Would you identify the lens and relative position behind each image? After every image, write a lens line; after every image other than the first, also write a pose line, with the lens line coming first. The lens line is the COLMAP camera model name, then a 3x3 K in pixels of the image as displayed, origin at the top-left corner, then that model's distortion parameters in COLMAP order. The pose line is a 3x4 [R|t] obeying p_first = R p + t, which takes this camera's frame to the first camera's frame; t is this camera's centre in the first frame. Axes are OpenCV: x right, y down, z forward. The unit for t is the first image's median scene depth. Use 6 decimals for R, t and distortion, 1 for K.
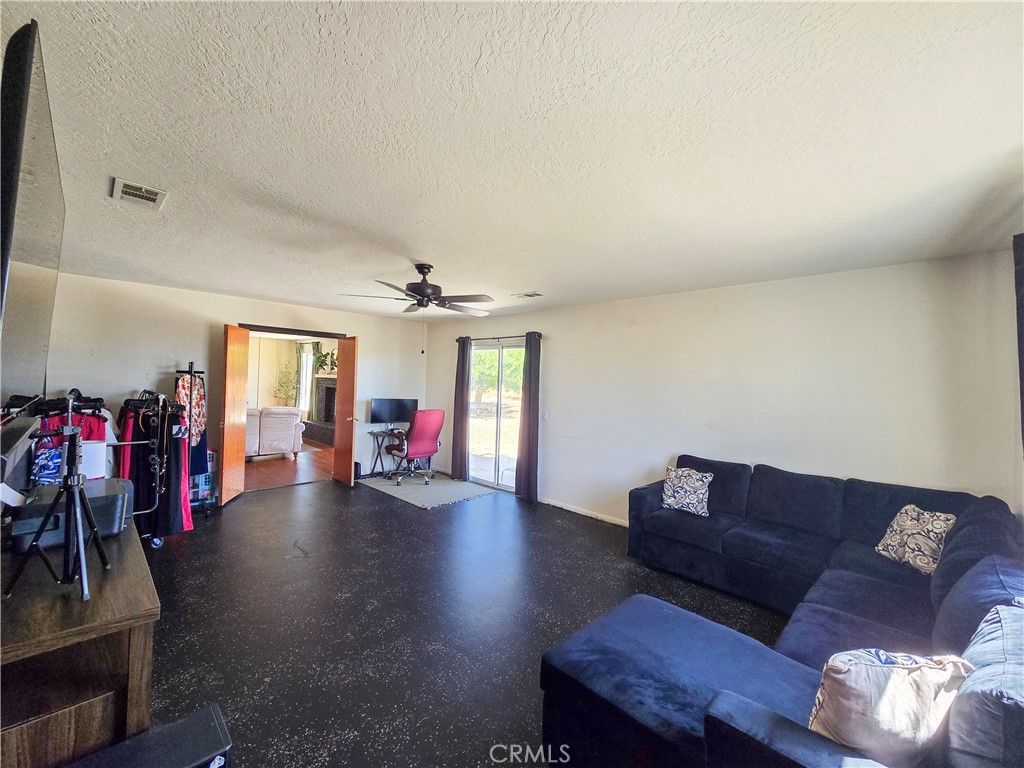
lens RADIAL K [[414.5, 0, 512.1], [0, 414.5, 381.8], [0, 0, 1]] dist [0.000001, -0.000132]
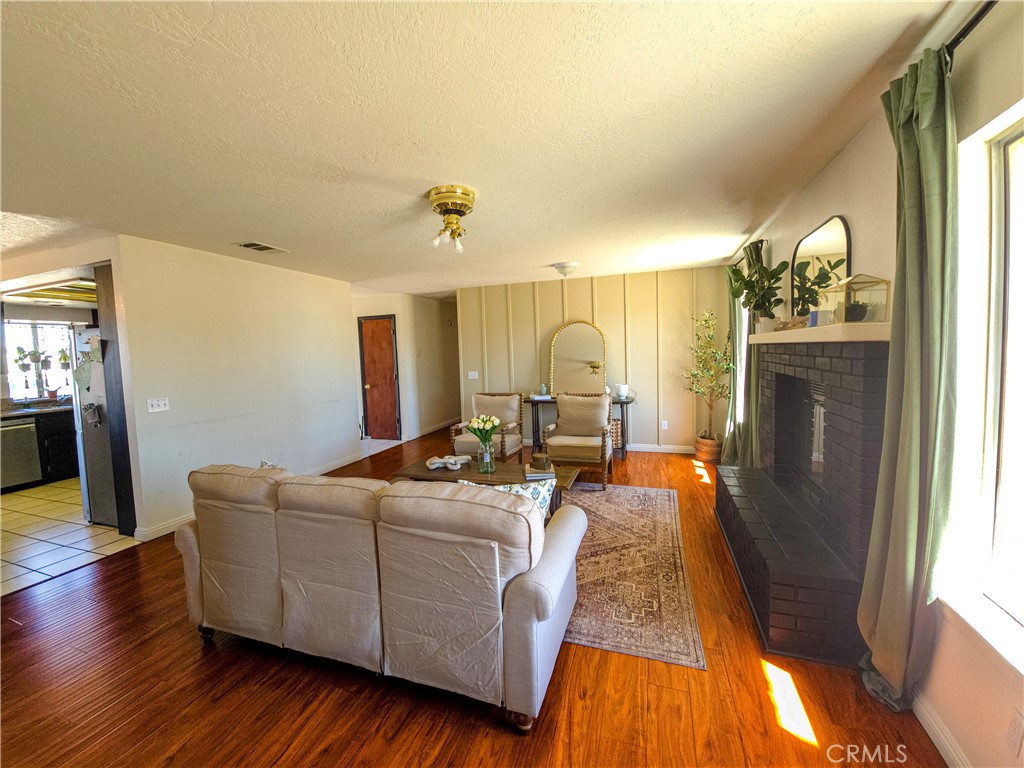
lens RADIAL K [[414.5, 0, 512.1], [0, 414.5, 381.8], [0, 0, 1]] dist [0.000001, -0.000132]
pose [[0.424378, 0.020070, -0.905262, -0.240150], [0.044881, 0.998059, 0.043167, -0.003263], [0.904372, -0.058948, 0.422654, 0.660075]]
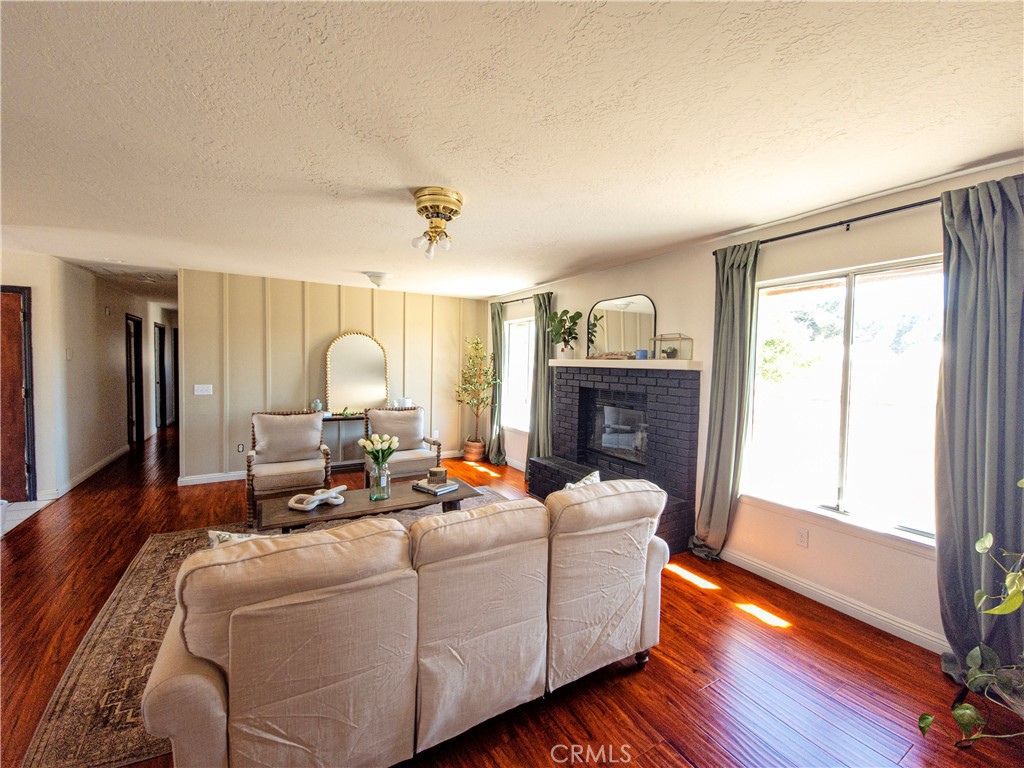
lens RADIAL K [[412.6, 0, 512.0], [0, 412.6, 384.0], [0, 0, 1]] dist [0.000757, -0.000086]
pose [[0.962741, -0.000237, -0.270426, -0.382218], [0.011324, 0.999158, 0.039441, -0.009738], [0.270189, -0.041034, 0.961933, 0.519289]]
